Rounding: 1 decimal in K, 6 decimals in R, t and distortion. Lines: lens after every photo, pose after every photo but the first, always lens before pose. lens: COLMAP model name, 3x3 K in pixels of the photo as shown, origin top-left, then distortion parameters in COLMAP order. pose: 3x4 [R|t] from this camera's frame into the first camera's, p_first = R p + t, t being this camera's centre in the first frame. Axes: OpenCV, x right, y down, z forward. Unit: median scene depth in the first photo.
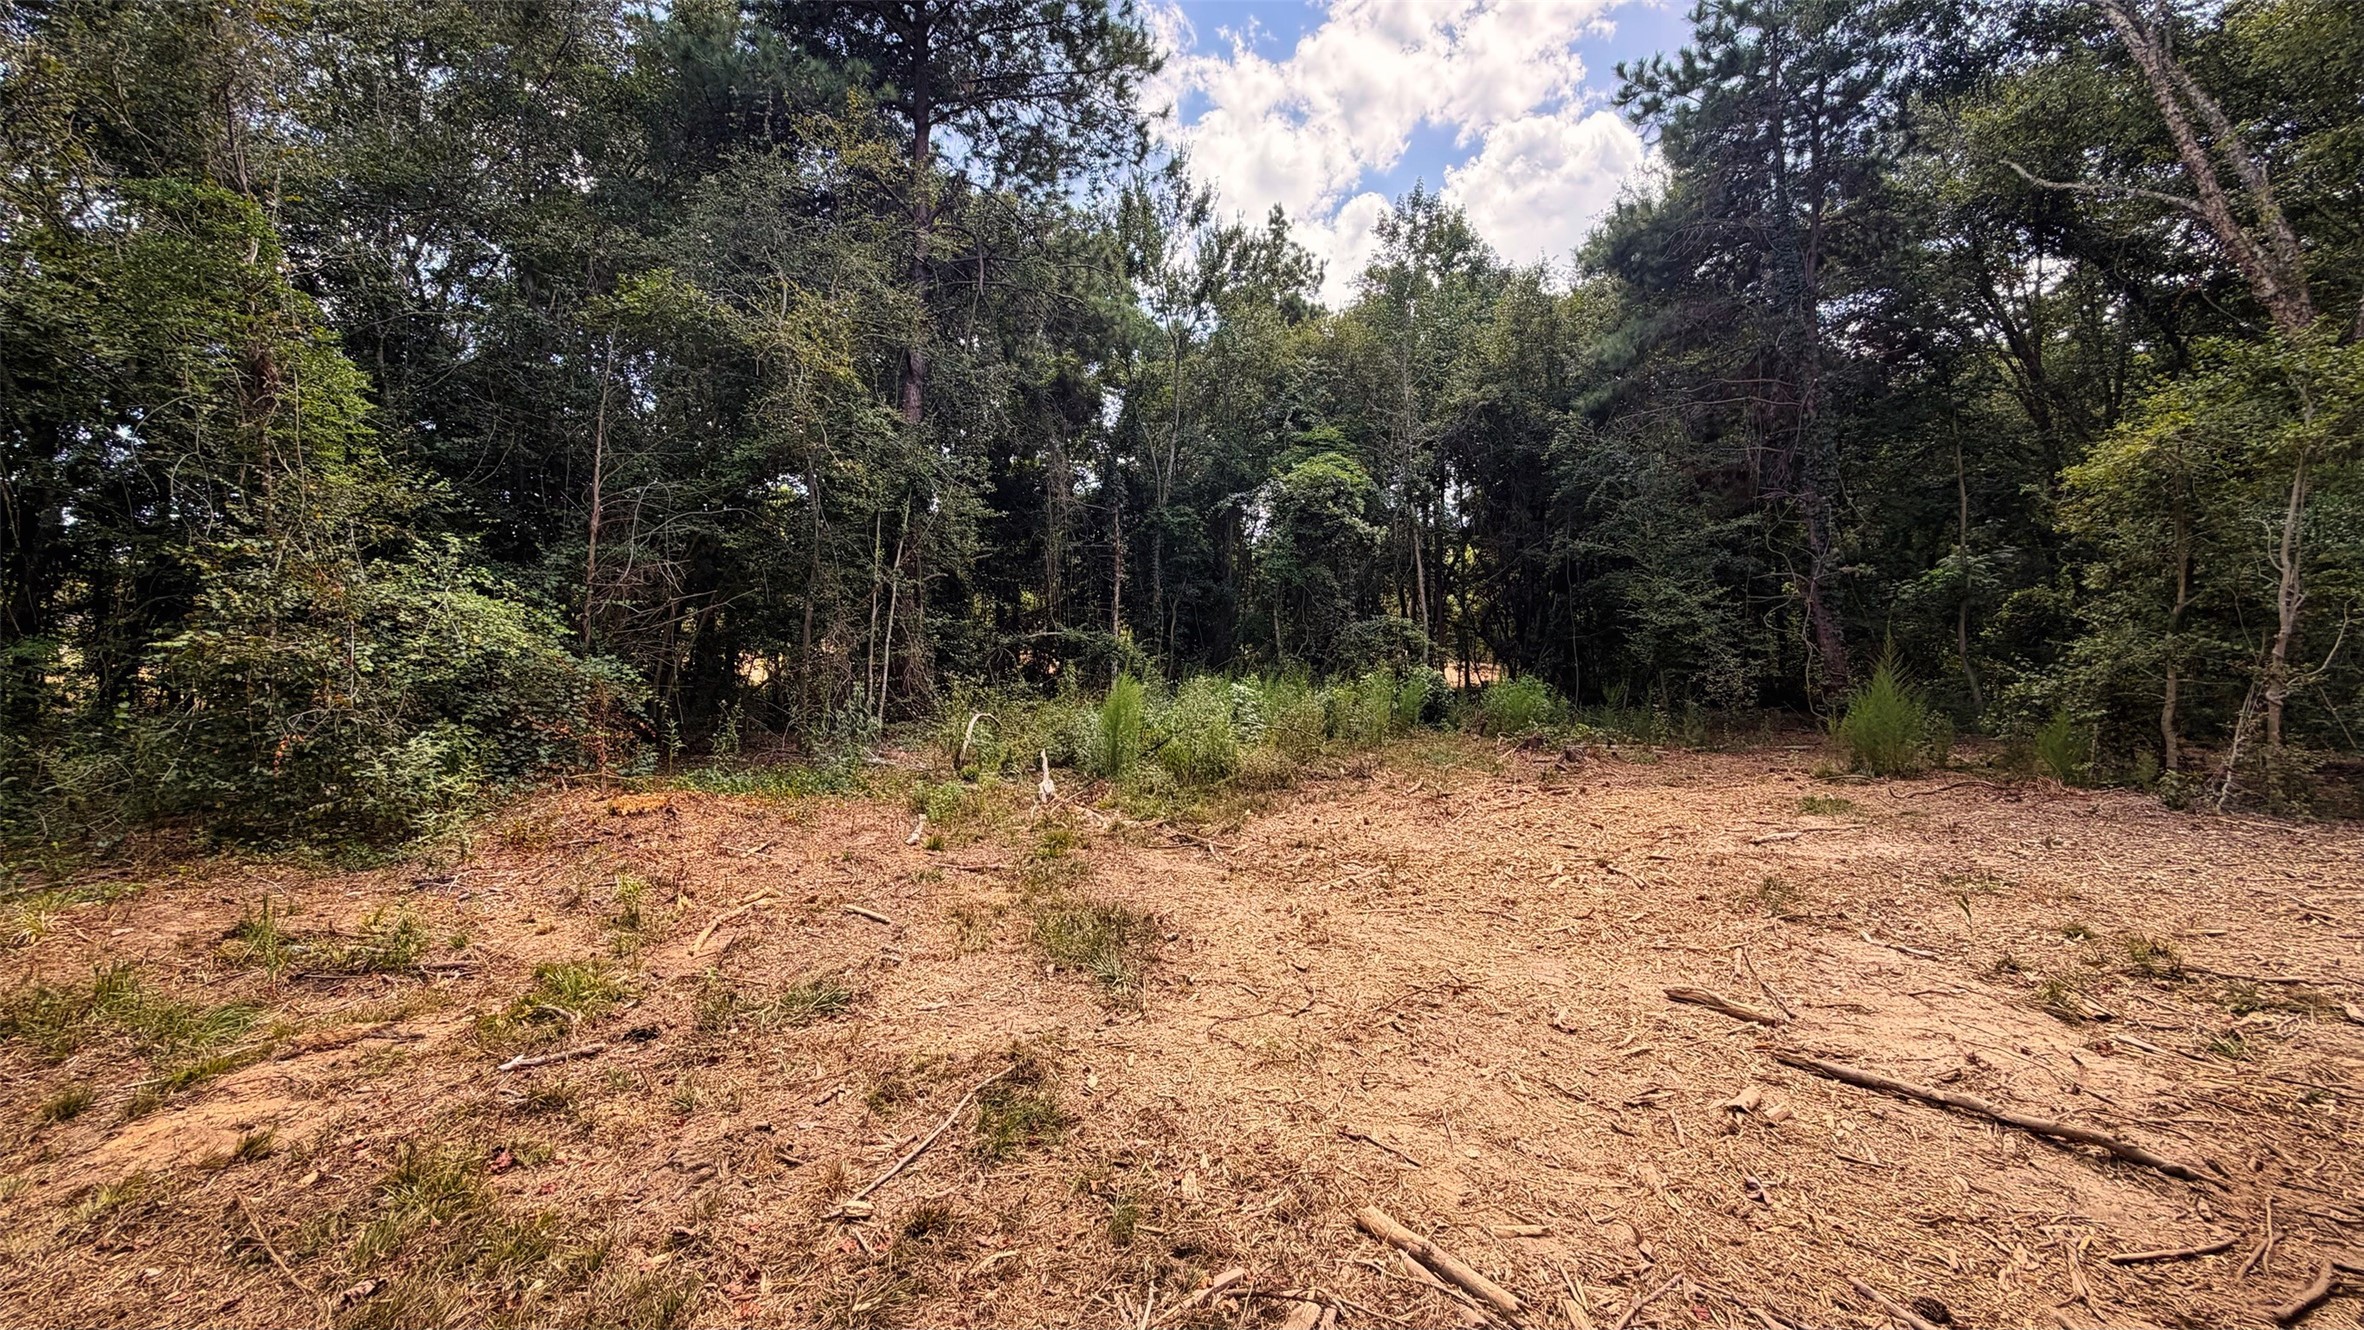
lens RADIAL K [[945.1, 0, 1184.2], [0, 945.1, 664.4], [0, 0, 1]] dist [-0.000478, 0.000280]
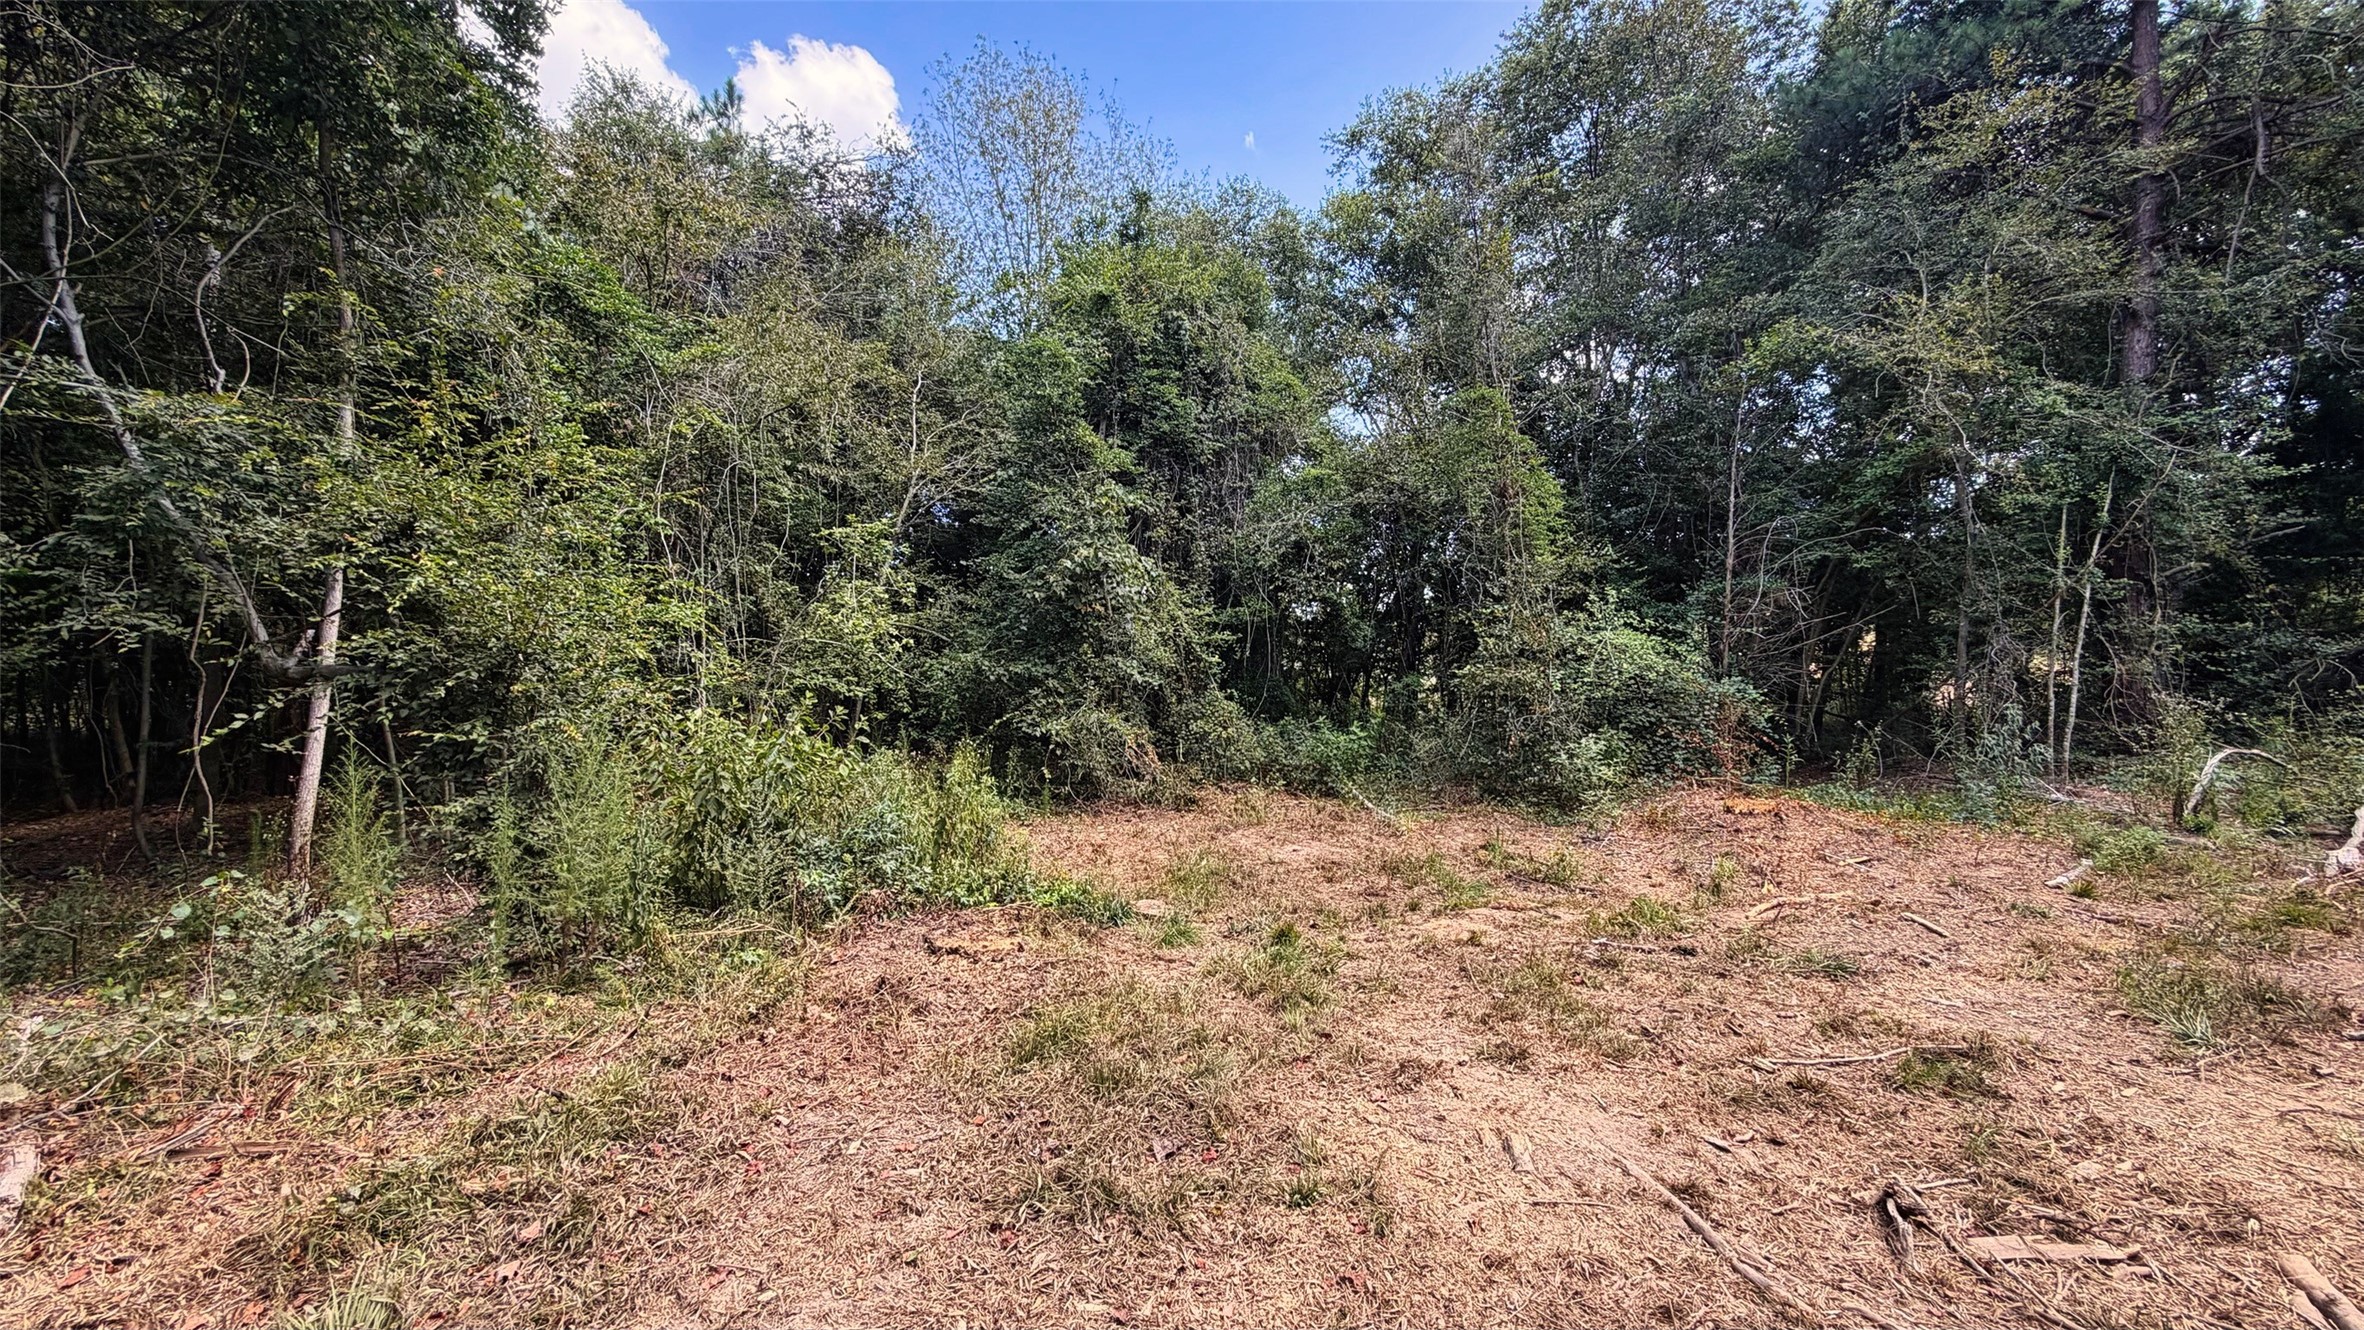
lens RADIAL K [[945.1, 0, 1182.9], [0, 945.1, 673.9], [0, 0, 1]] dist [-0.000478, 0.000280]
pose [[0.428816, -0.013371, -0.903293, 0.178065], [0.002054, 0.999902, -0.013826, 0.001600], [0.903389, 0.004073, 0.428802, -0.126044]]
